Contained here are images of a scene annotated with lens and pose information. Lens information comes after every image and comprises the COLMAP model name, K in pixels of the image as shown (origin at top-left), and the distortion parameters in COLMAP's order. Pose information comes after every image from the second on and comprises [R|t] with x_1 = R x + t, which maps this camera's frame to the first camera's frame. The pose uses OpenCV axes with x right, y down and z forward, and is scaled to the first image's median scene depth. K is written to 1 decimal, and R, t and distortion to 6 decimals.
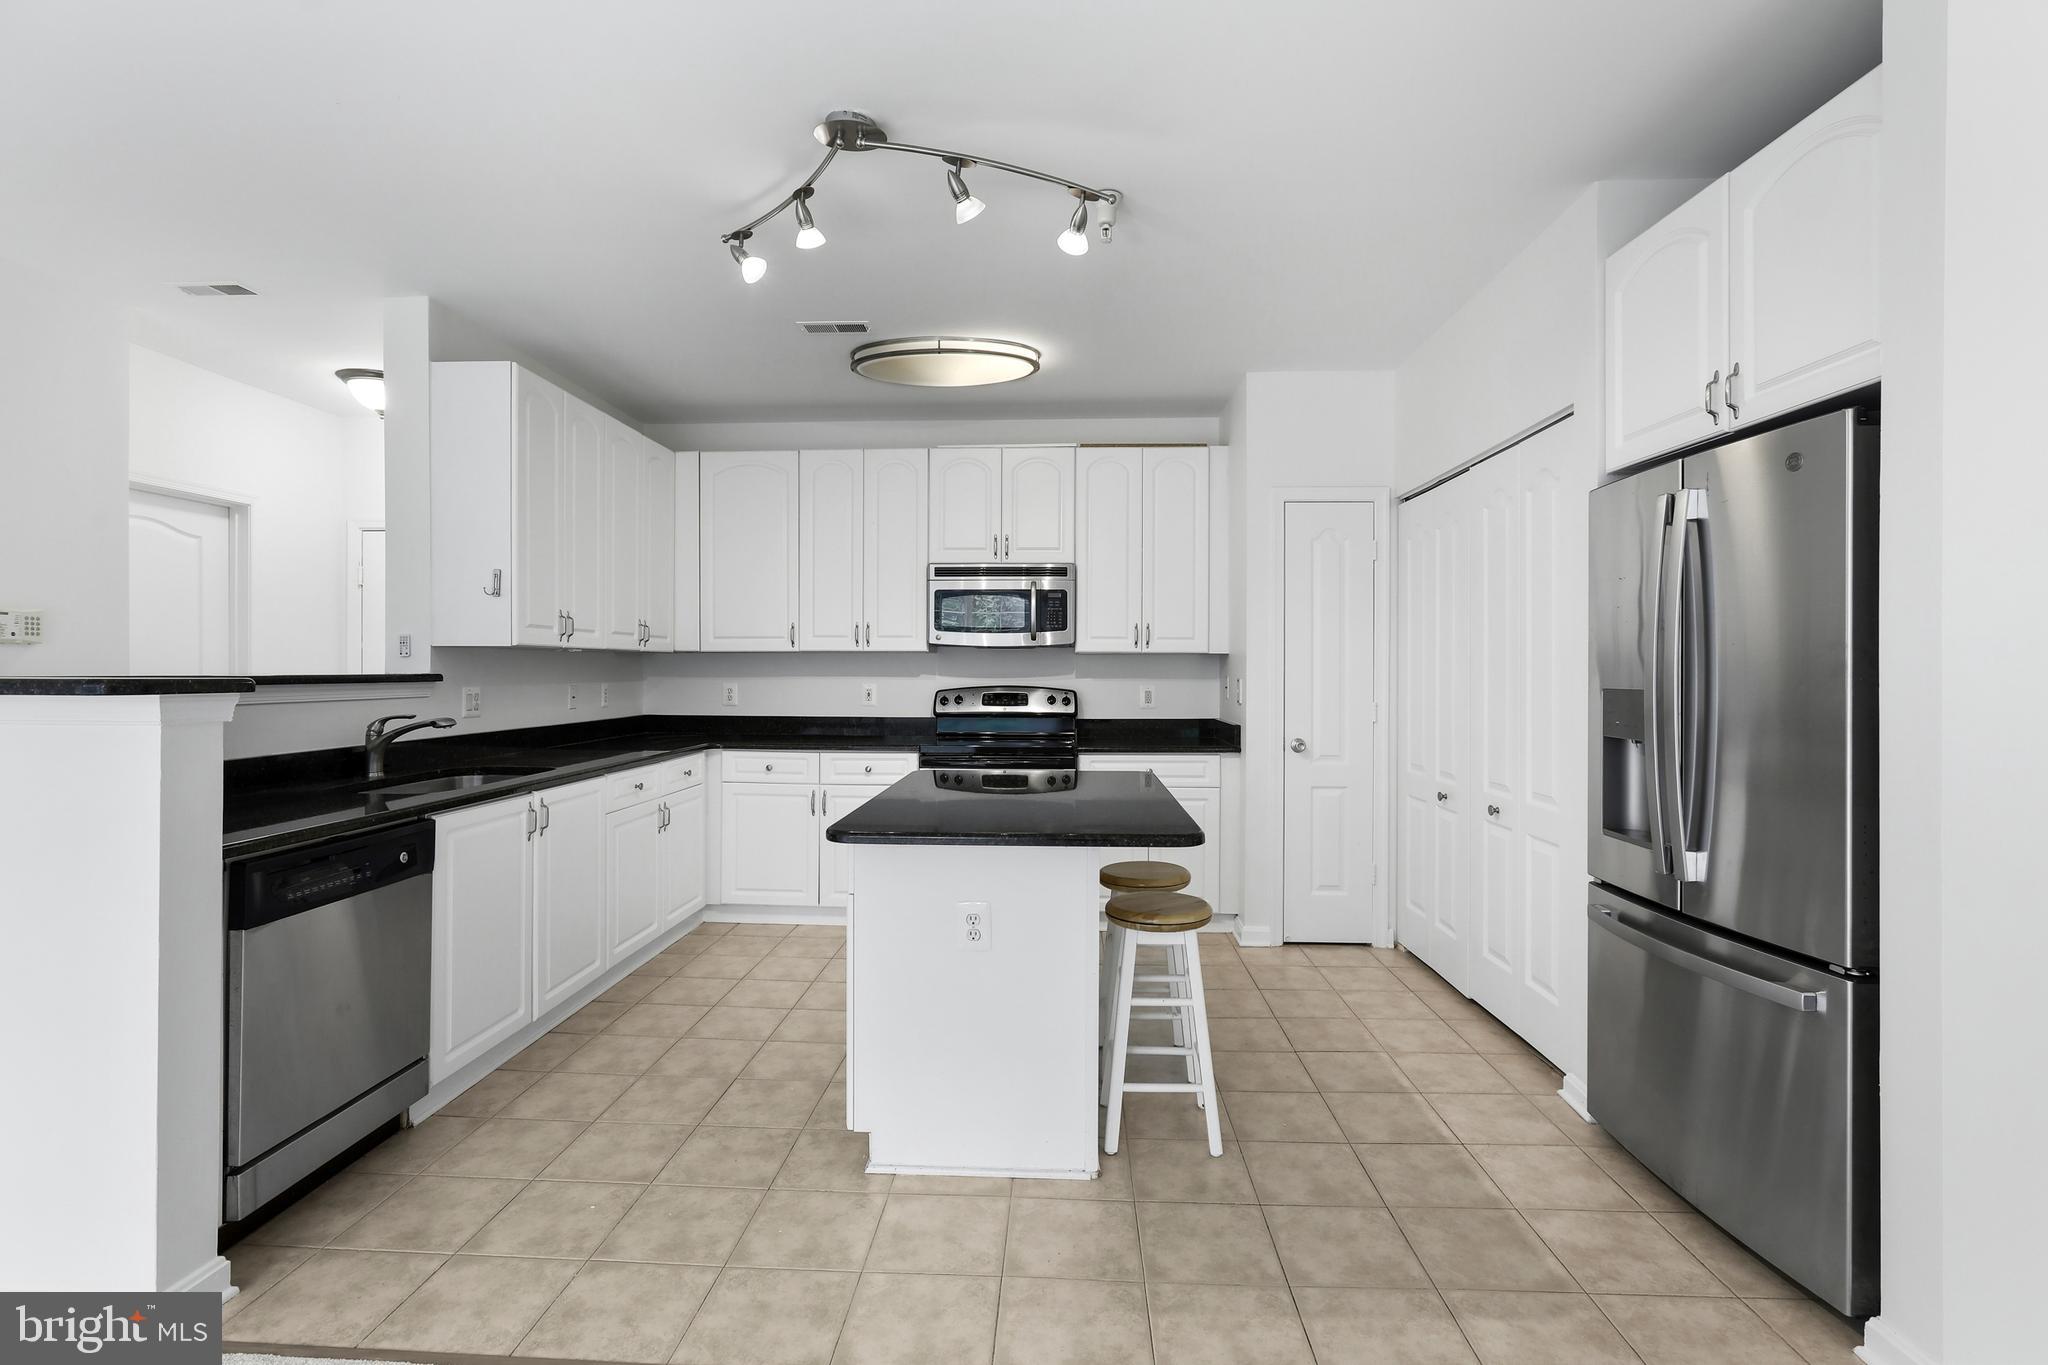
lens RADIAL K [[937.8, 0, 1016.9], [0, 937.8, 671.3], [0, 0, 1]] dist [-0.008860, 0.004578]
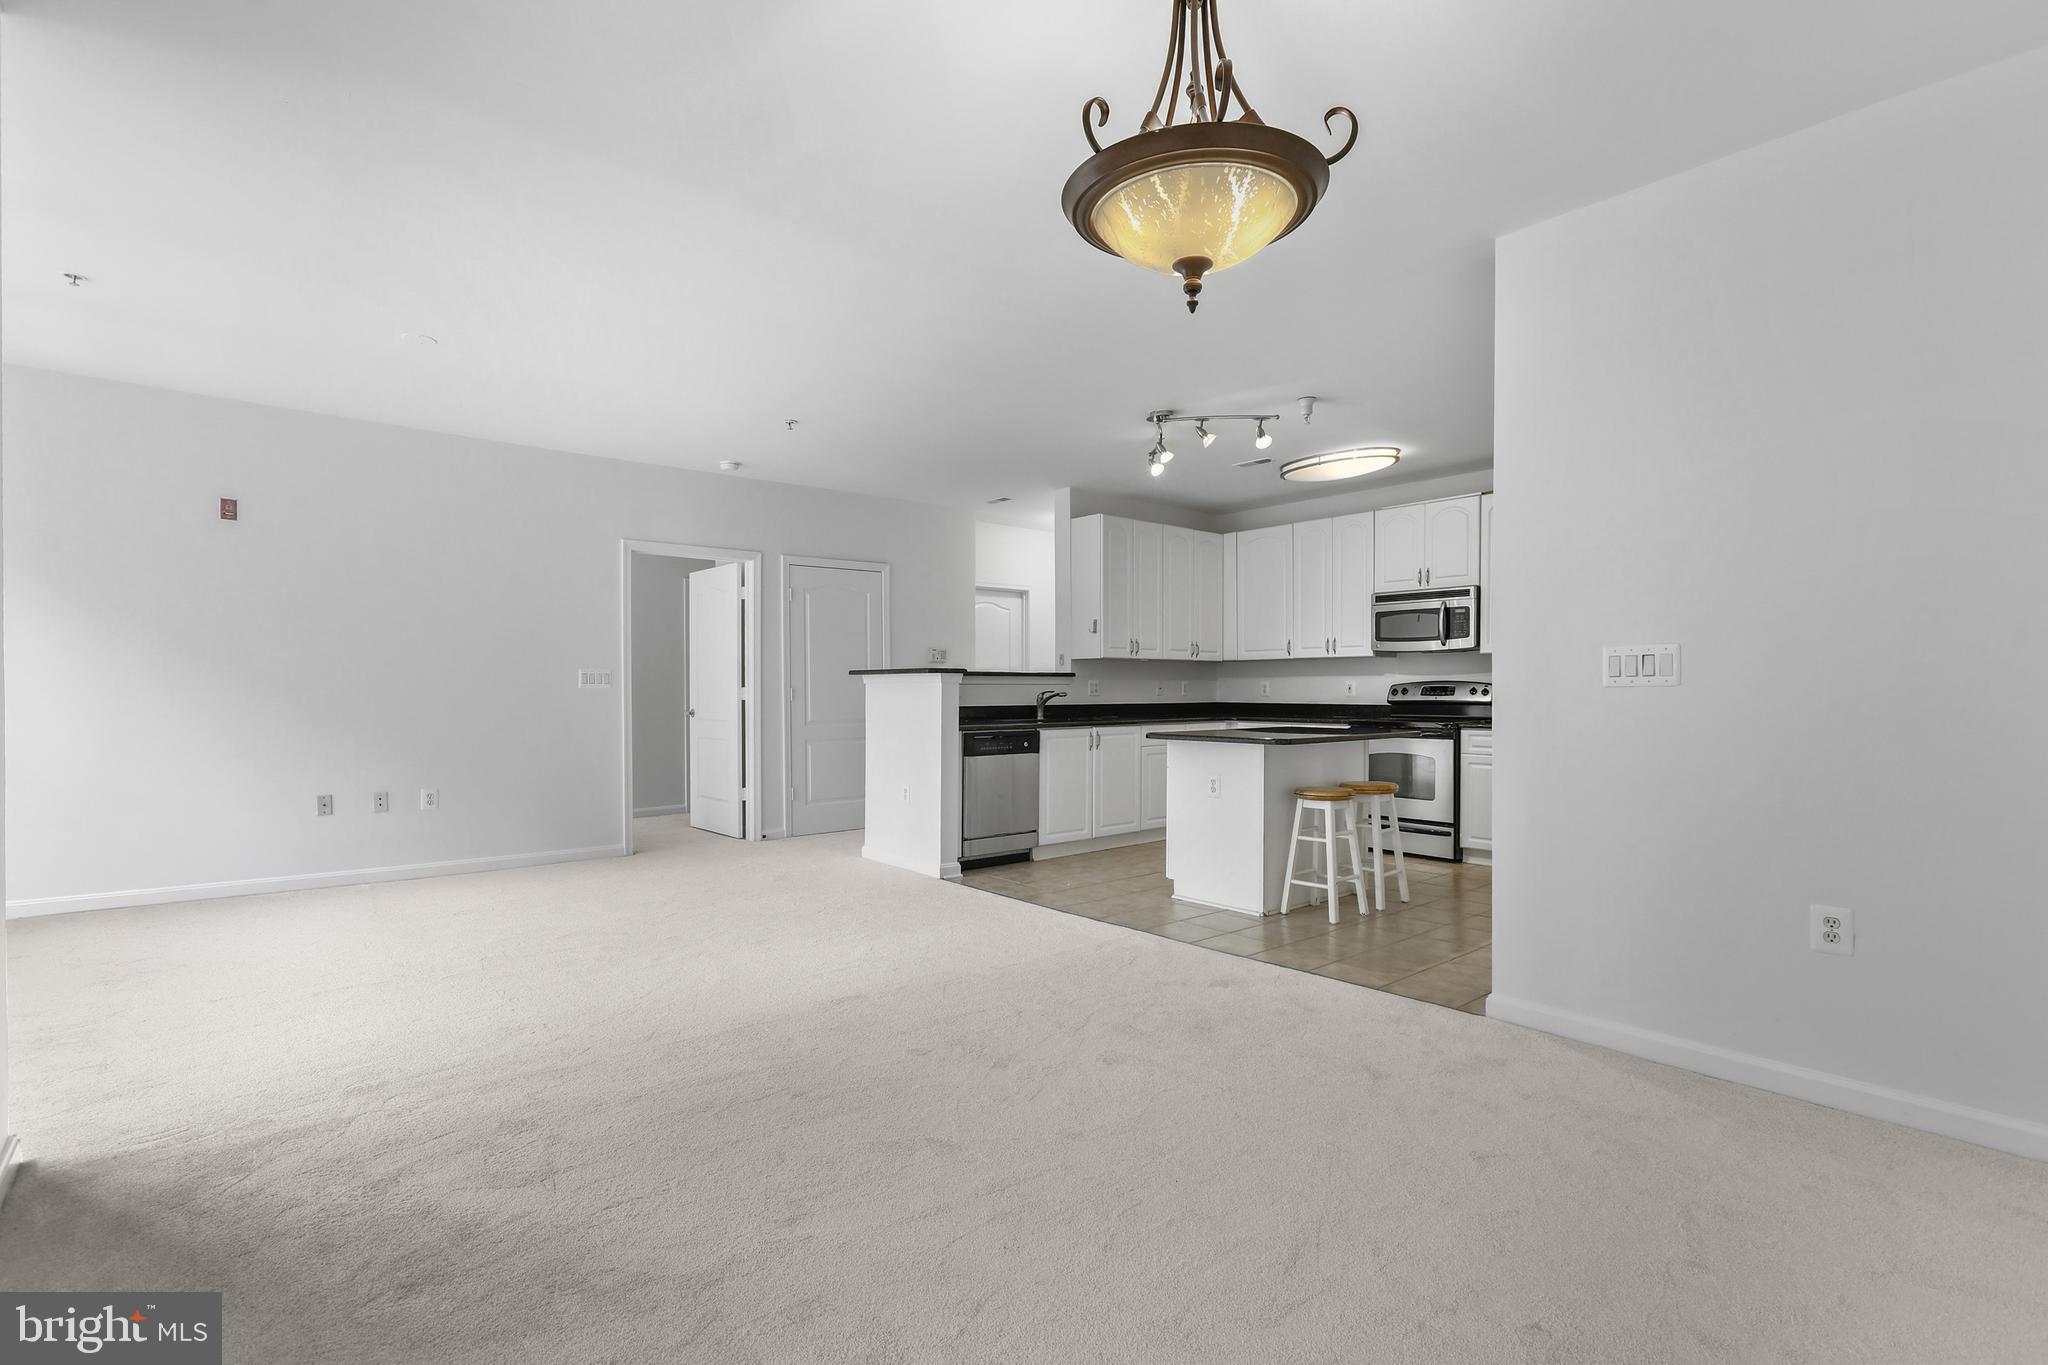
lens RADIAL K [[937.8, 0, 996.3], [0, 937.8, 703.9], [0, 0, 1]] dist [-0.008860, 0.004578]
pose [[0.674346, 0.010460, -0.738341, 0.644166], [0.000172, 0.999897, 0.014323, 0.034541], [0.738415, -0.009786, 0.674275, -0.415343]]
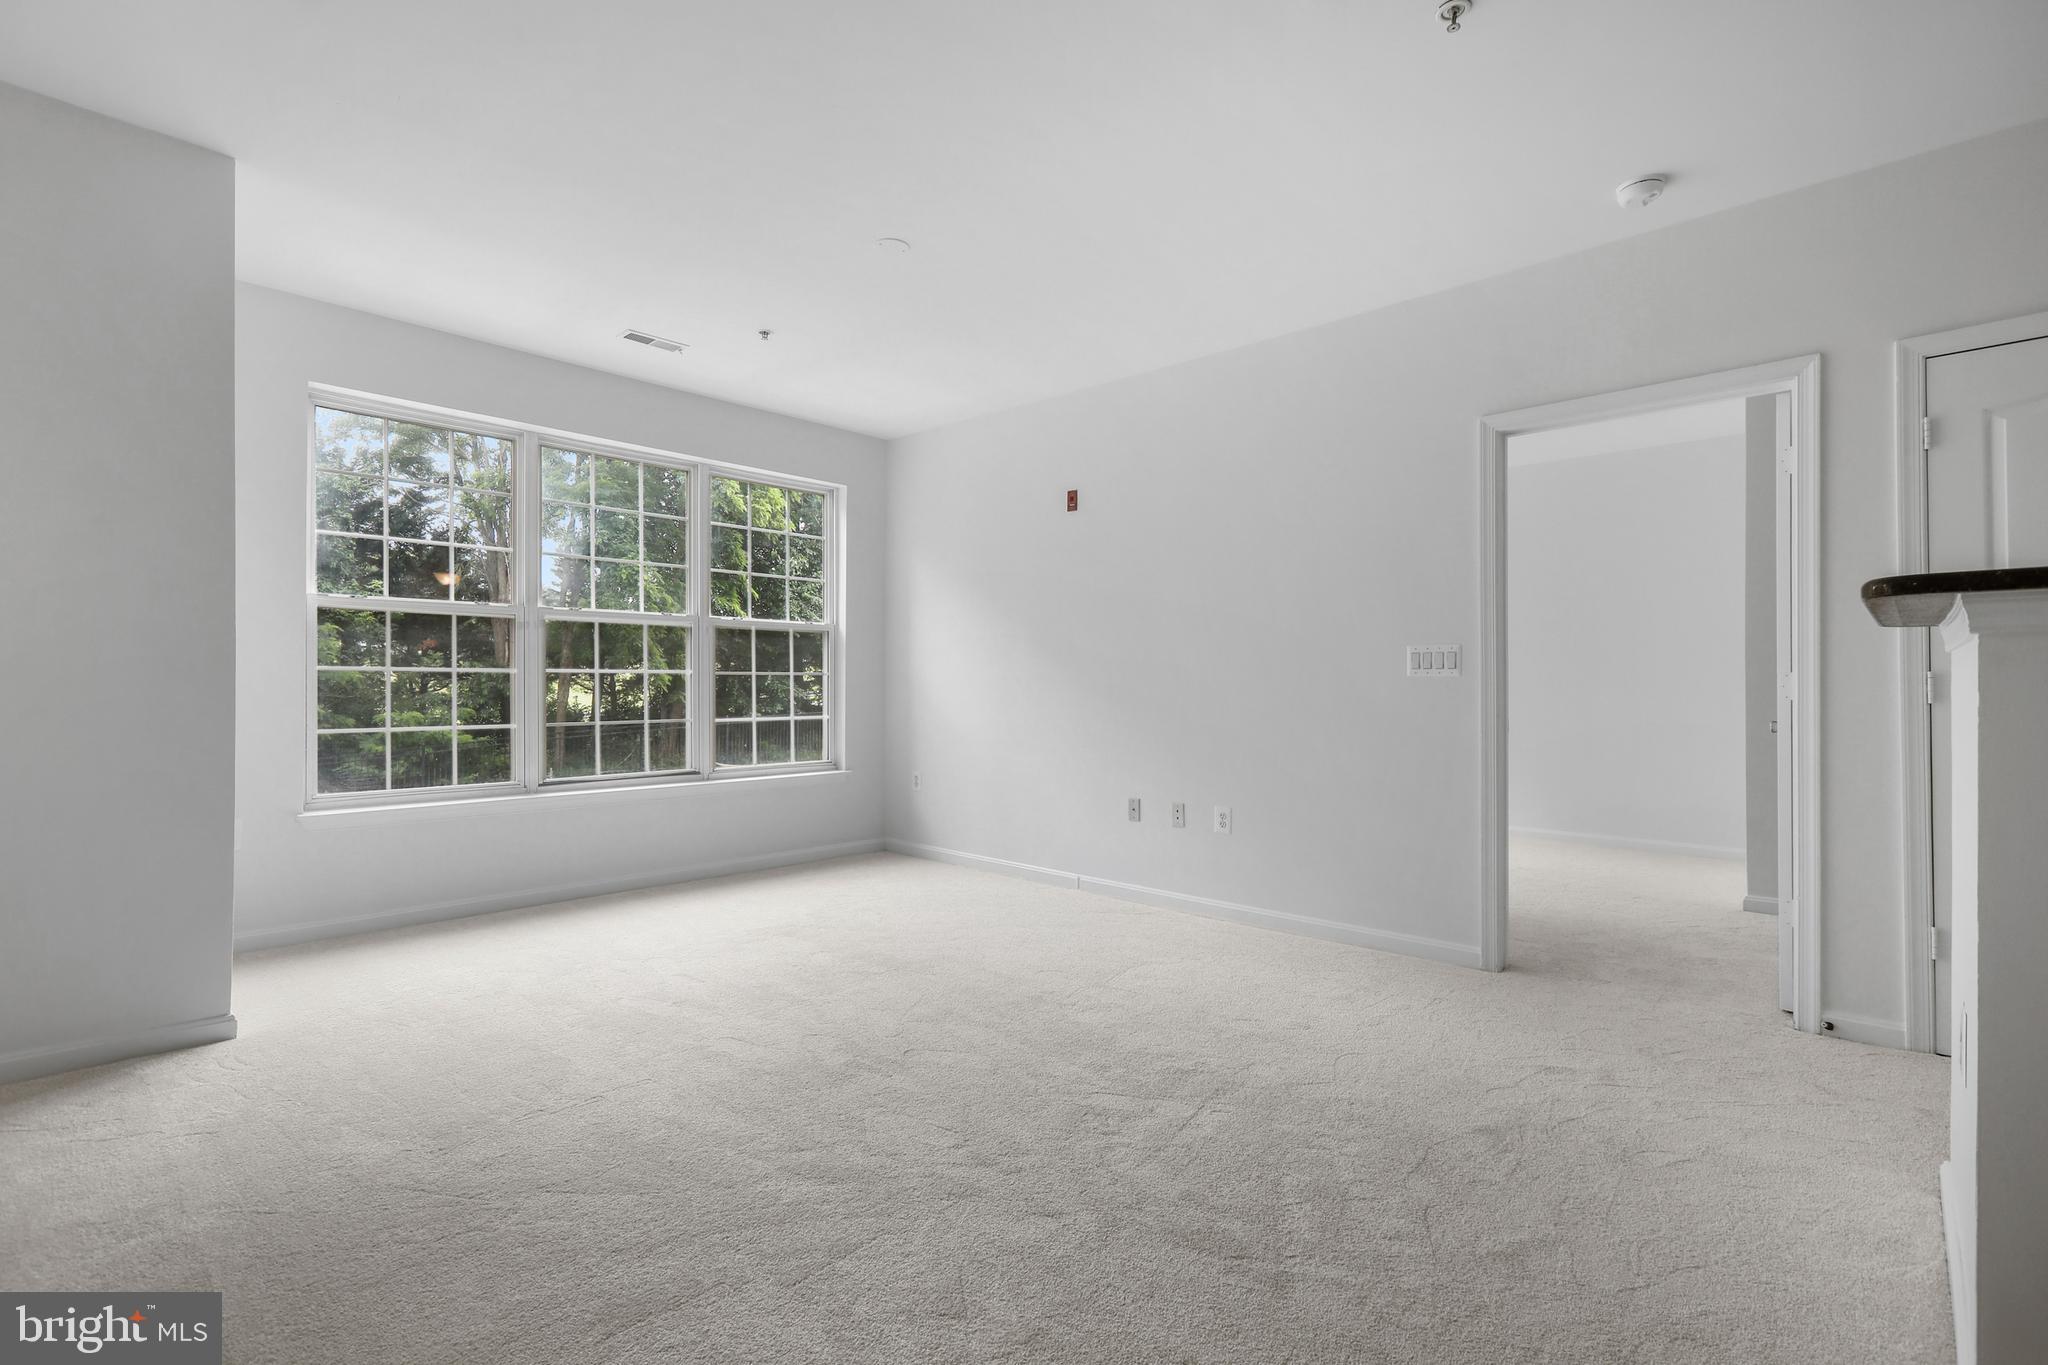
lens RADIAL K [[937.8, 0, 1014.5], [0, 937.8, 680.3], [0, 0, 1]] dist [-0.008860, 0.004578]
pose [[-0.644448, -0.012126, -0.764552, 0.063903], [-0.006825, 0.999926, -0.010107, 0.045840], [0.764617, -0.001295, -0.644483, 0.378594]]
